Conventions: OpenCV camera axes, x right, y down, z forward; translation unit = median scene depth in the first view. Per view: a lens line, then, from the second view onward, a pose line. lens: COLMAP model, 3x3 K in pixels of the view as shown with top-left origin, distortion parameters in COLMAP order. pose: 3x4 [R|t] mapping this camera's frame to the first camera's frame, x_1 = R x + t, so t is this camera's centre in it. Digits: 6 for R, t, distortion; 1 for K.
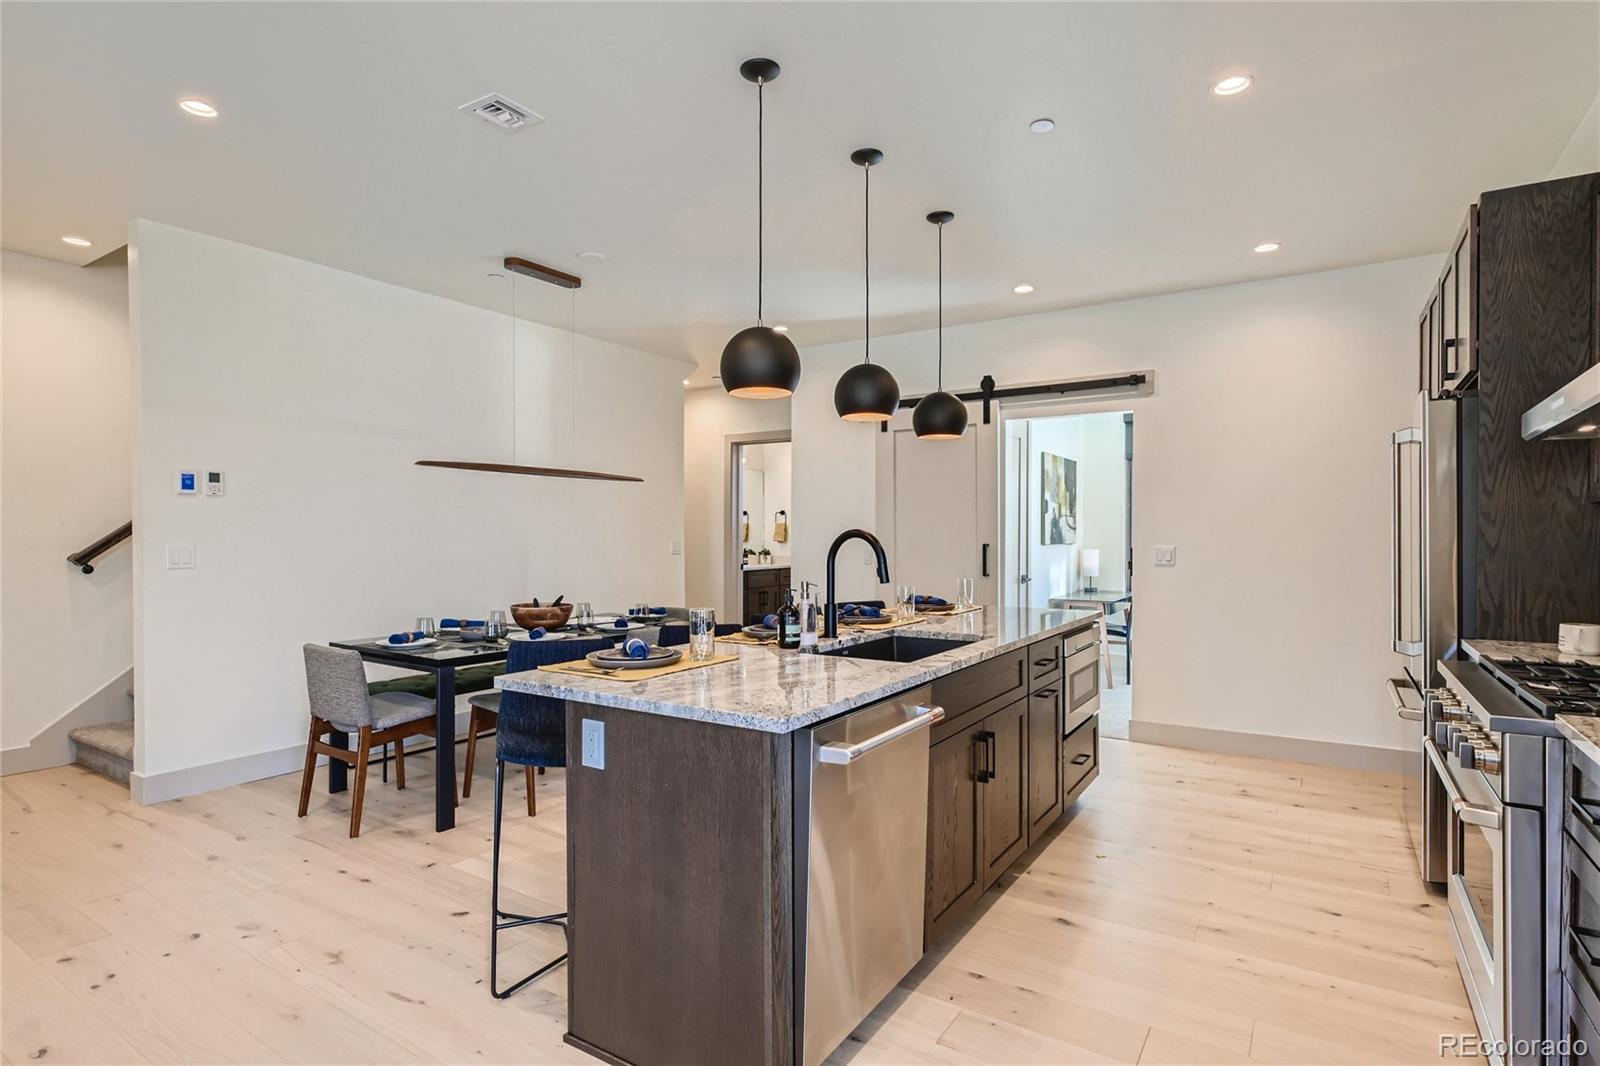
lens RADIAL K [[803.8, 0, 802.9], [0, 803.8, 539.4], [0, 0, 1]] dist [-0.000092, 0.000070]
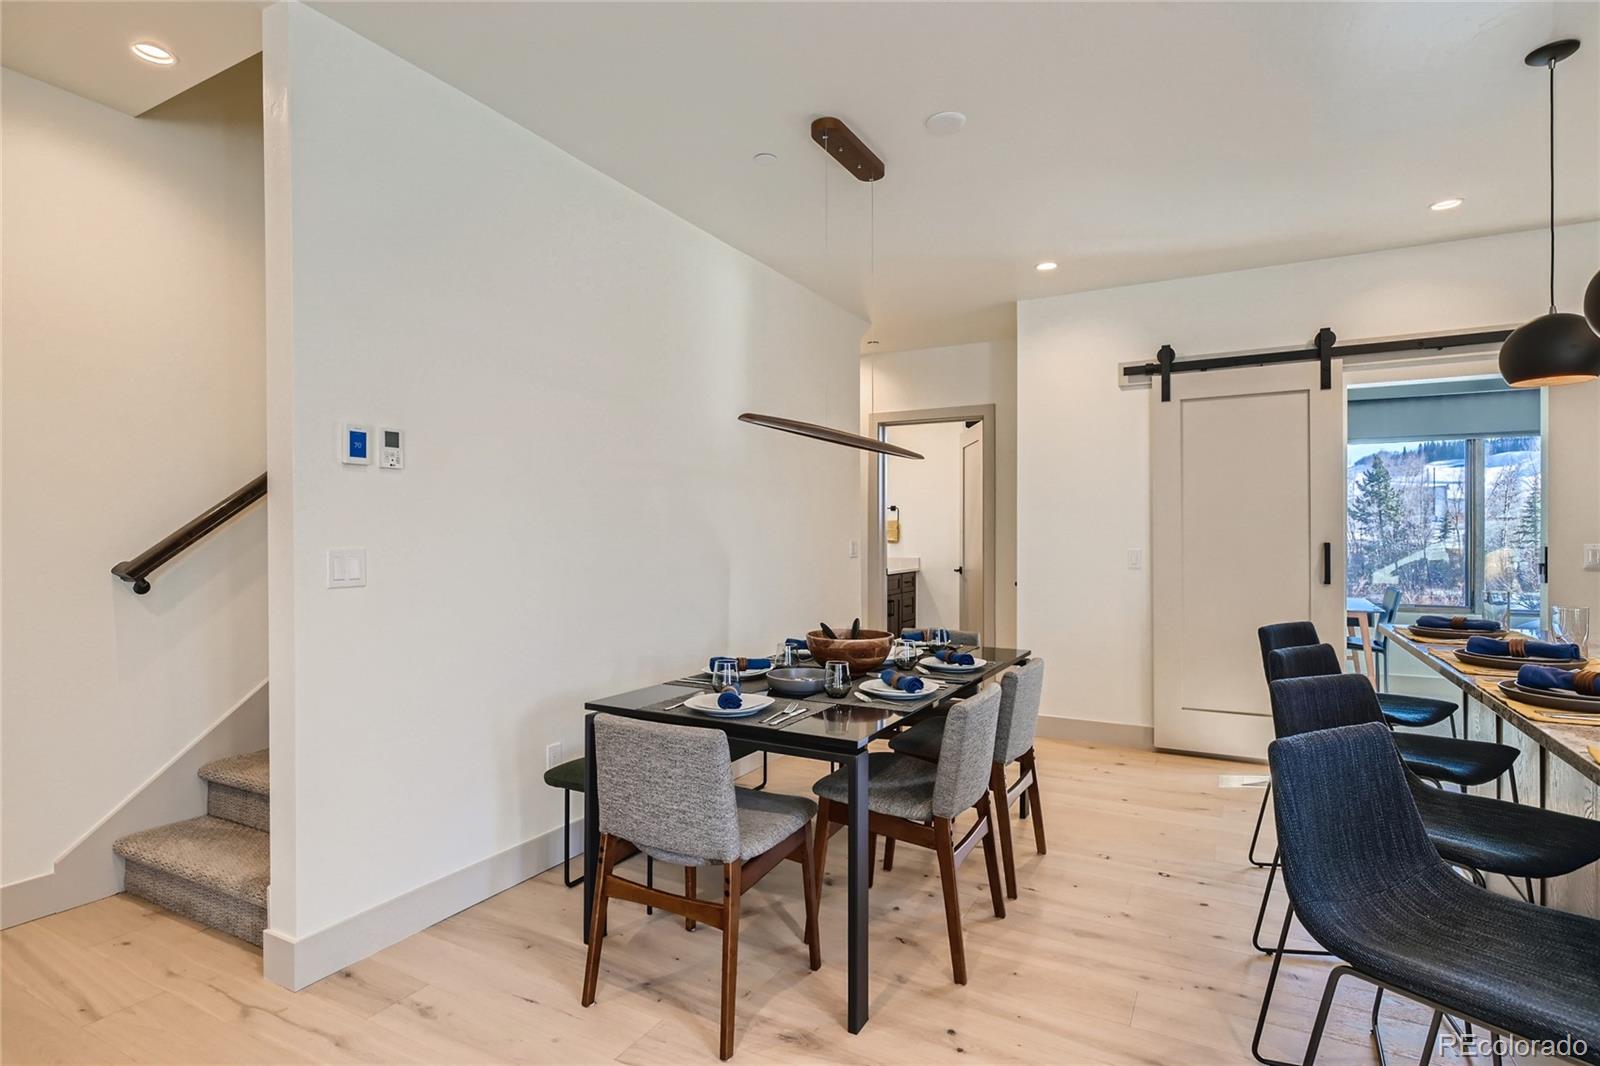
lens RADIAL K [[803.8, 0, 798.6], [0, 803.8, 534.5], [0, 0, 1]] dist [-0.000092, 0.000070]
pose [[0.996998, -0.002639, 0.077380, -0.465949], [0.003273, 0.999962, -0.008057, 0.002490], [-0.077356, 0.008286, 0.996969, 0.357348]]
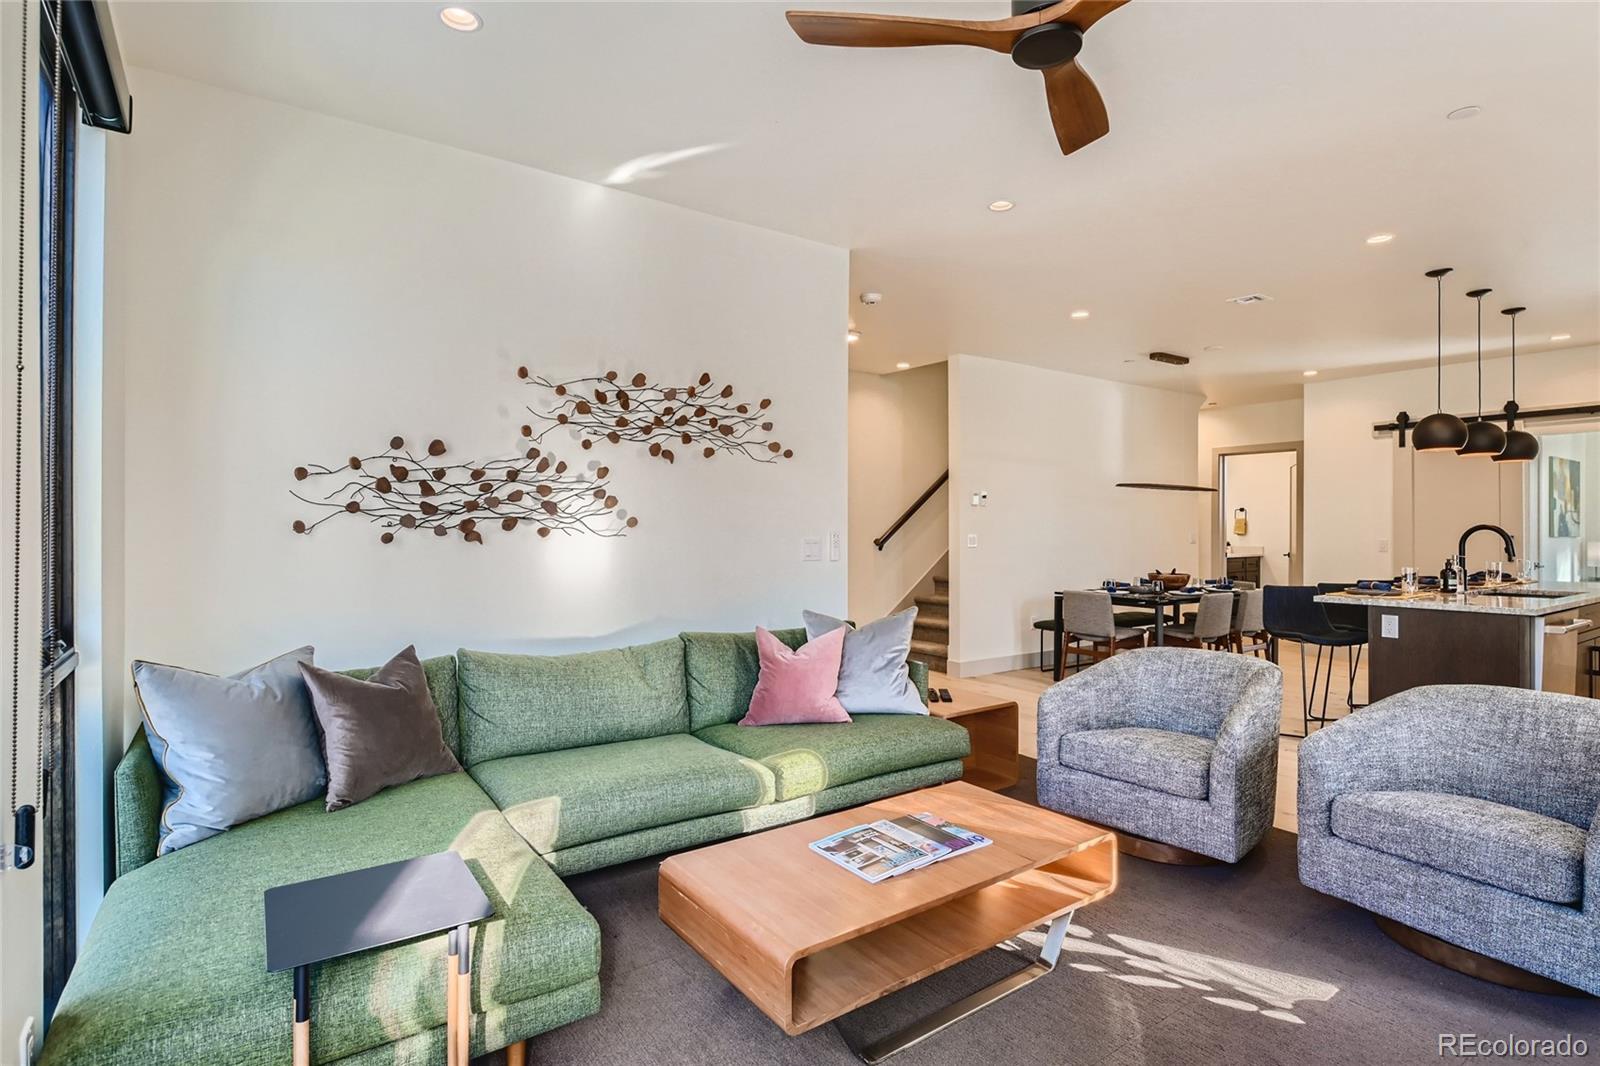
lens RADIAL K [[803.8, 0, 803.4], [0, 803.8, 525.1], [0, 0, 1]] dist [-0.000092, 0.000070]
pose [[0.930050, -0.001620, -0.367431, -0.453084], [-0.002613, 0.999936, -0.011024, 0.007593], [0.367425, 0.011213, 0.929986, -0.759771]]
